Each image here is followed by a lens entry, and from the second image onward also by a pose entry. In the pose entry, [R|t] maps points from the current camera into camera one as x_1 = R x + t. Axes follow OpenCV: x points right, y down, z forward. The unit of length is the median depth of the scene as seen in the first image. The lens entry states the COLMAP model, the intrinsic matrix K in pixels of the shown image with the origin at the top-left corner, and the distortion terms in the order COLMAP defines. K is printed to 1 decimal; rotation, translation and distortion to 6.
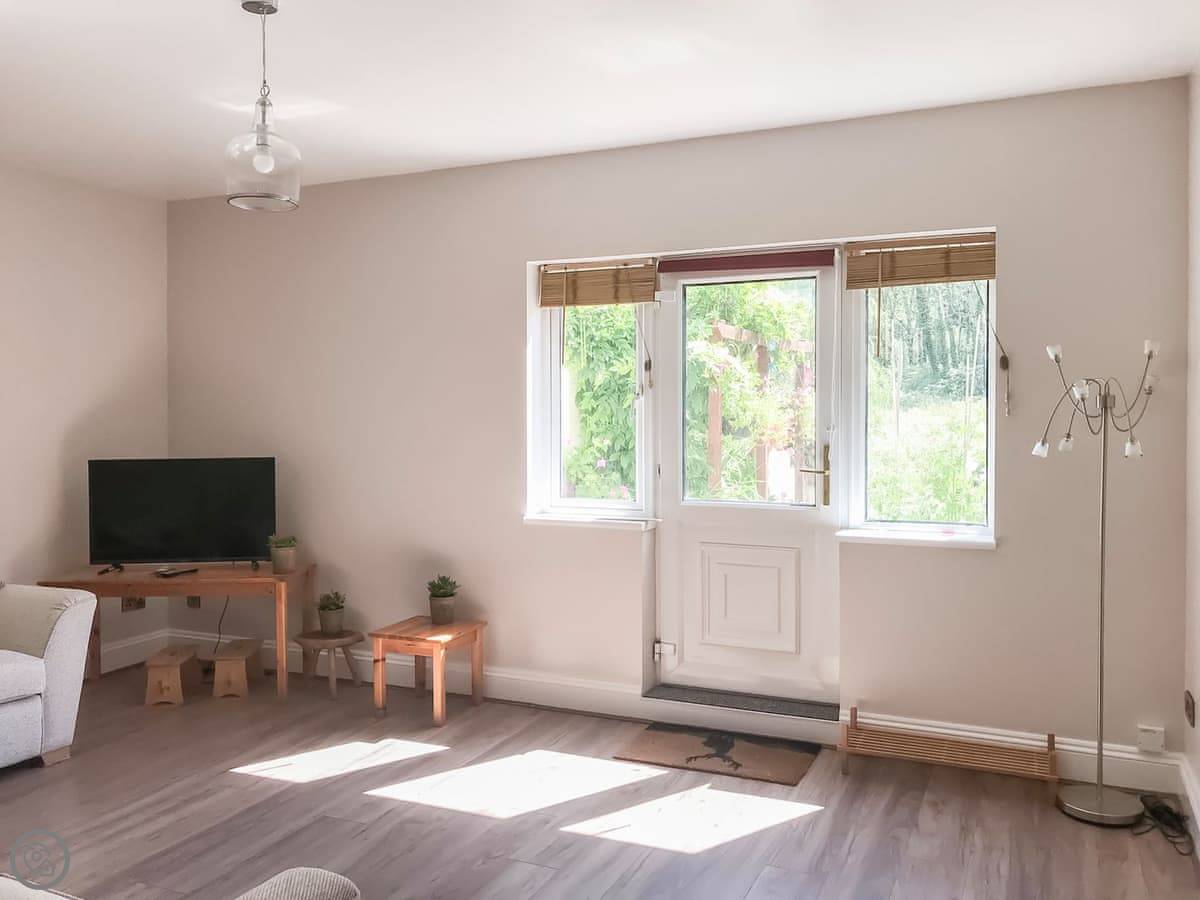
lens RADIAL K [[1039.8, 0, 600.0], [0, 1039.8, 450.0], [0, 0, 1]] dist [-0.004554, -0.005646]
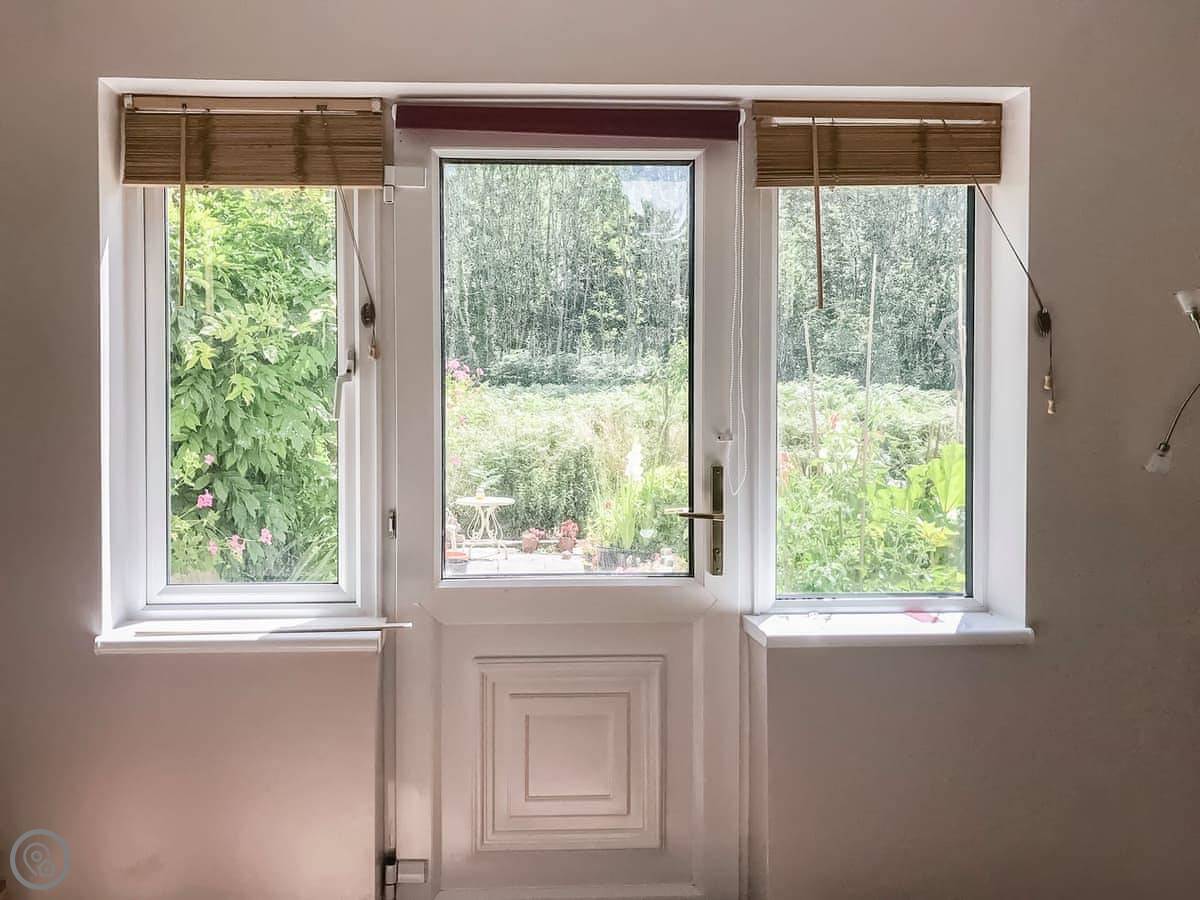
lens RADIAL K [[1098.0, 0, 599.7], [0, 1098.0, 423.7], [0, 0, 1]] dist [-0.001269, -0.001447]
pose [[0.886625, -0.006536, 0.462443, -0.101479], [0.015930, 0.999738, -0.016413, -0.017799], [-0.462215, 0.021919, 0.886497, 0.485086]]
